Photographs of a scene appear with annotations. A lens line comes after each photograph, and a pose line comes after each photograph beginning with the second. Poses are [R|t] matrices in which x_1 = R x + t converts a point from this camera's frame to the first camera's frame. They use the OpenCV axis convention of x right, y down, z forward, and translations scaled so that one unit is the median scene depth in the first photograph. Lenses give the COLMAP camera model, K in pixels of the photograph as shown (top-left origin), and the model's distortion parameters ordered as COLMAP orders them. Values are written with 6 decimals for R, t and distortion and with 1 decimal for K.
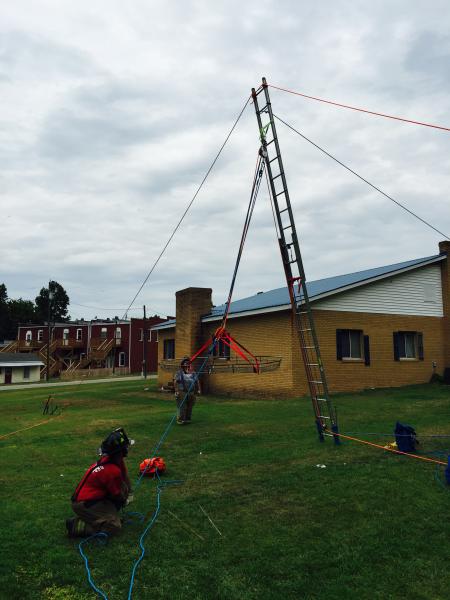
lens RADIAL K [[503.3, 0, 225.0], [0, 503.3, 300.0], [0, 0, 1]] dist [0.057543, -0.009554]
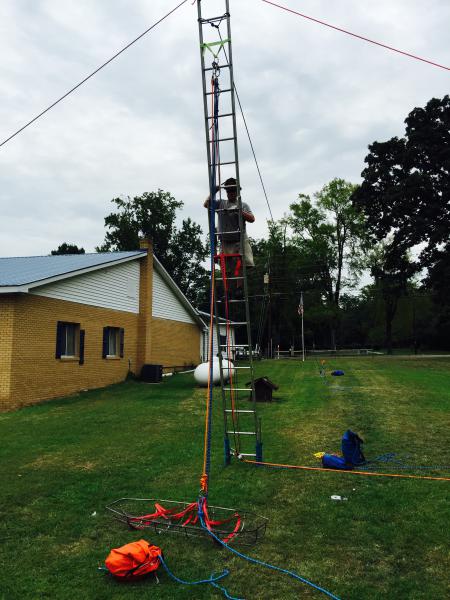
lens RADIAL K [[510.4, 0, 222.9], [0, 510.4, 299.9], [0, 0, 1]] dist [0.077534, -0.139923]
pose [[0.694156, 0.084148, 0.714889, -0.162045], [-0.091054, 0.995431, -0.028757, 0.018960], [-0.714042, -0.045131, 0.698646, 0.183473]]
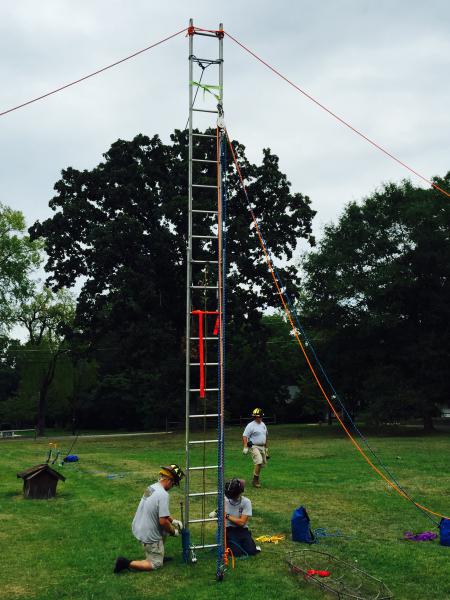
lens RADIAL K [[679.7, 0, 225.0], [0, 679.7, 293.8], [0, 0, 1]] dist [0.055636, 0.009769]
pose [[0.128753, 0.200520, 0.971192, -0.301606], [-0.094872, 0.977342, -0.189212, 0.040691], [-0.987128, -0.067778, 0.144859, 0.341807]]
